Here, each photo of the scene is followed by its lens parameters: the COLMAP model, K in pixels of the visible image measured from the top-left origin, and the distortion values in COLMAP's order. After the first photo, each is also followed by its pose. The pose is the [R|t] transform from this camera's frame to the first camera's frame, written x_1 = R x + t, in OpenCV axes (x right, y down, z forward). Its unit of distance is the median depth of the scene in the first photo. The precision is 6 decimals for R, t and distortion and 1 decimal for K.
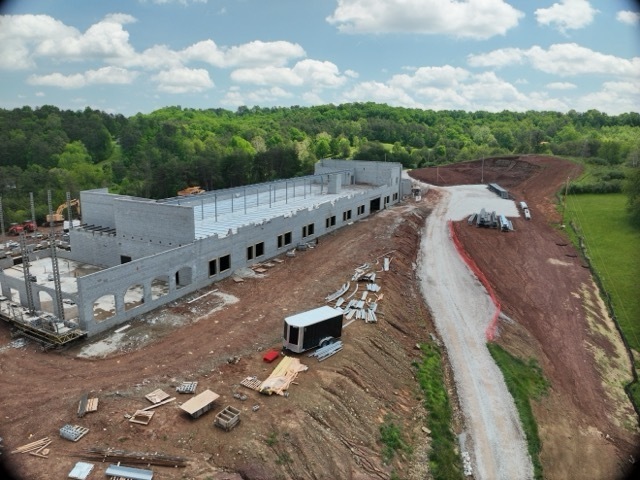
lens RADIAL K [[450.6, 0, 320.0], [0, 450.6, 240.0], [0, 0, 1]] dist [-0.107779, -0.013498]
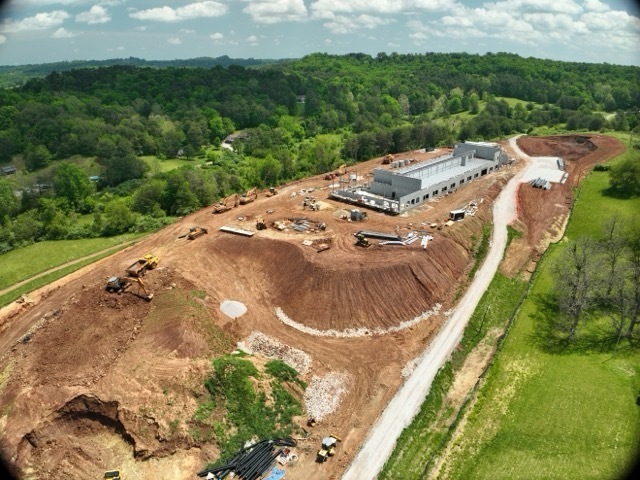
lens RADIAL K [[450.6, 0, 320.0], [0, 450.6, 240.0], [0, 0, 1]] dist [-0.107779, -0.013498]
pose [[0.963870, 0.081849, -0.253487, -0.020352], [-0.043159, 0.987035, 0.154596, -0.017250], [0.262854, -0.138070, 0.954905, -0.386081]]
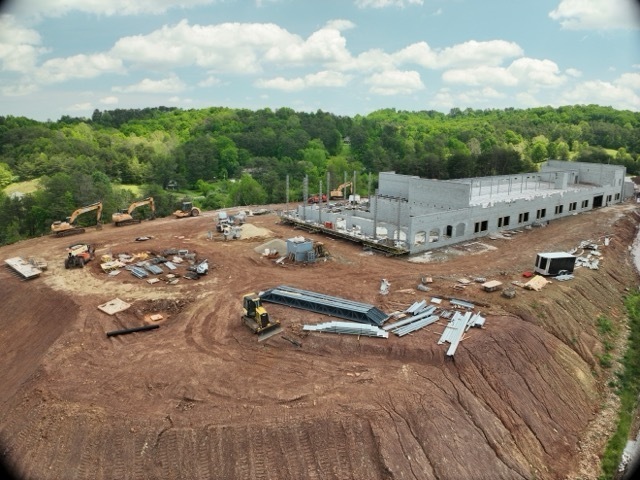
lens RADIAL K [[448.2, 0, 320.4], [0, 448.2, 253.2], [0, 0, 1]] dist [-0.106108, -0.002984]
pose [[0.904547, 0.099562, -0.414587, -0.016162], [-0.088557, 0.995020, 0.045737, 0.020779], [0.417076, -0.004657, 0.908860, -0.085878]]
